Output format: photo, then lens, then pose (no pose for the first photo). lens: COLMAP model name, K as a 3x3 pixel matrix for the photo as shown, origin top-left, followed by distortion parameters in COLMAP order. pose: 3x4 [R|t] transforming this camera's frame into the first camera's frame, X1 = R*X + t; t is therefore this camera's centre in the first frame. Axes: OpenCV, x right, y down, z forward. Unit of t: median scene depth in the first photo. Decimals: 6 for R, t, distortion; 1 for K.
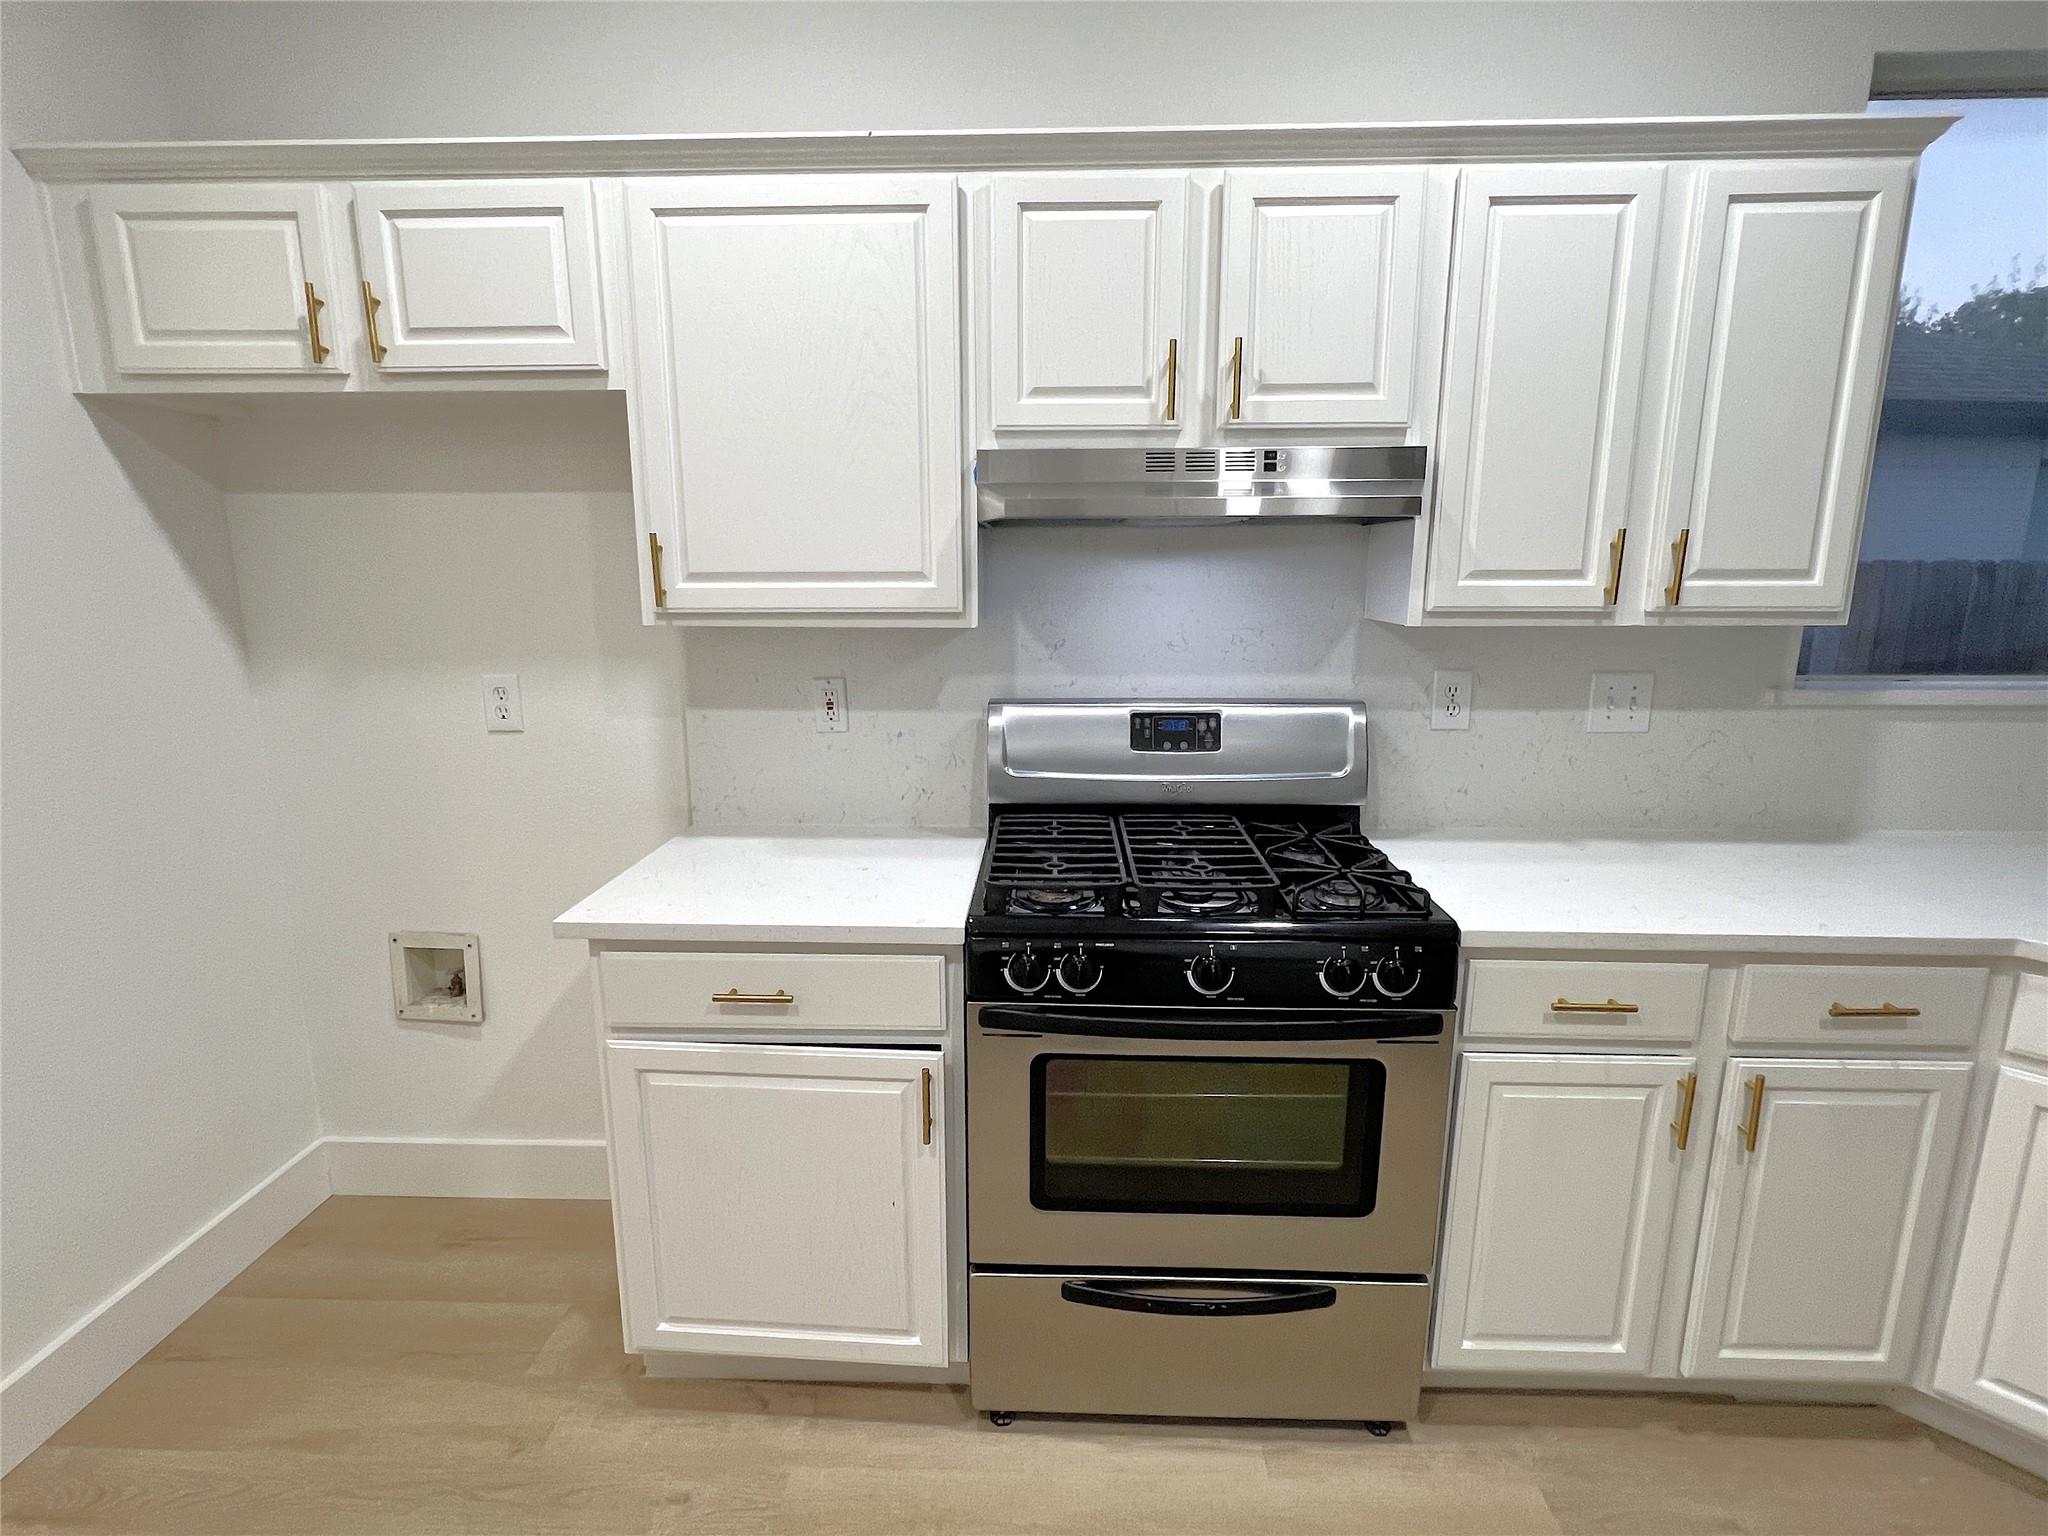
lens RADIAL K [[1015.9, 0, 1035.7], [0, 1015.9, 778.7], [0, 0, 1]] dist [0.000730, 0.000735]
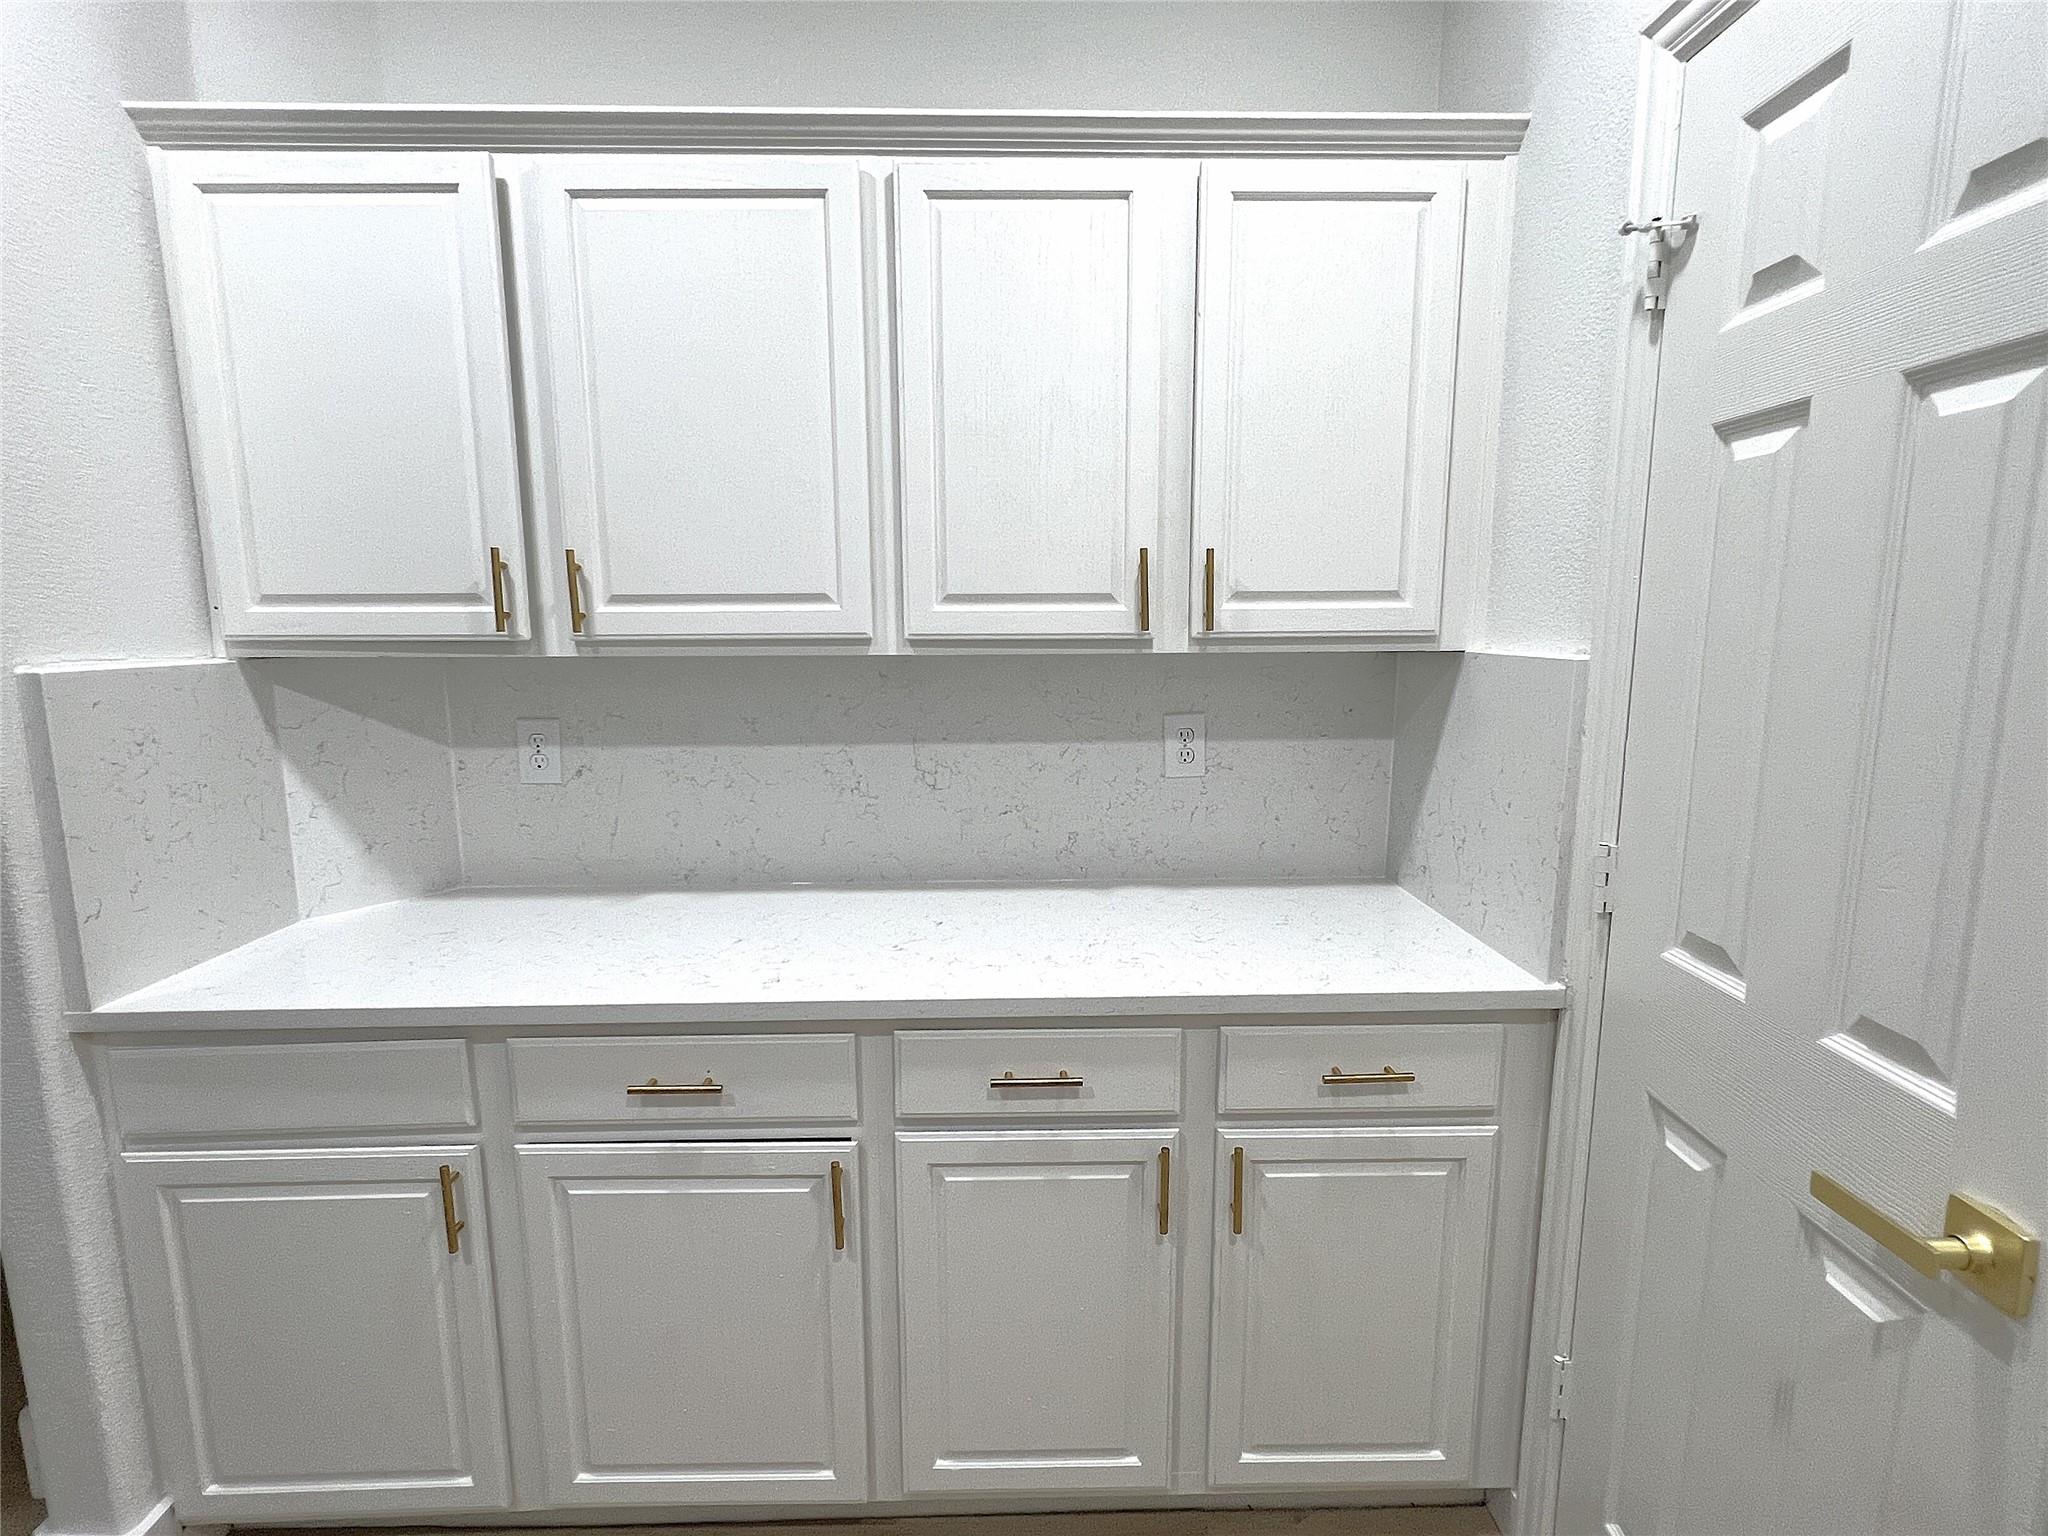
lens RADIAL K [[1144.8, 0, 1088.1], [0, 1144.8, 781.5], [0, 0, 1]] dist [-0.007754, 0.000916]
pose [[0.997891, -0.007493, 0.064481, 0.470593], [0.010035, 0.999182, -0.039182, 0.004014], [-0.064134, 0.039747, 0.997149, -0.018388]]
